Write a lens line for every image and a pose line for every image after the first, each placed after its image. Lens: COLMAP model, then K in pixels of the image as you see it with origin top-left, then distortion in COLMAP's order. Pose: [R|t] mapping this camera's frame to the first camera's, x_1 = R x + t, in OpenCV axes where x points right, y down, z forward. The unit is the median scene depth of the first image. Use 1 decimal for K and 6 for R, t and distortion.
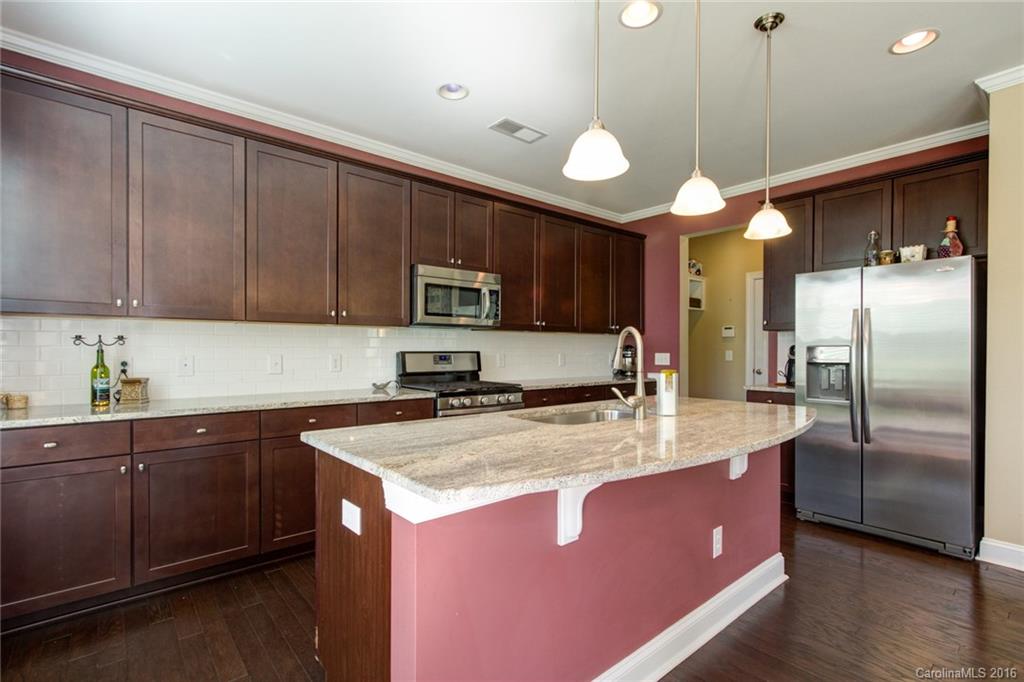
lens RADIAL K [[474.1, 0, 509.4], [0, 474.1, 346.6], [0, 0, 1]] dist [0.003499, 0.001714]
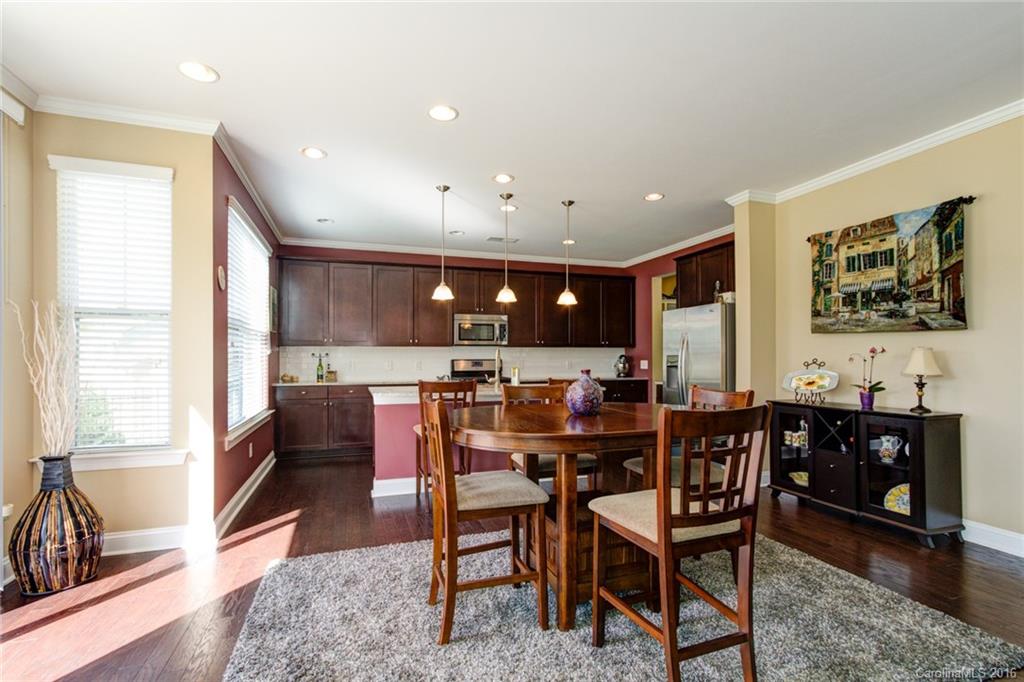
lens RADIAL K [[474.1, 0, 511.2], [0, 474.1, 345.8], [0, 0, 1]] dist [0.003499, 0.001714]
pose [[0.932465, -0.013654, -0.361001, 0.767781], [0.006014, 0.999734, -0.022277, -0.000787], [0.361209, 0.018602, 0.932299, -0.756624]]
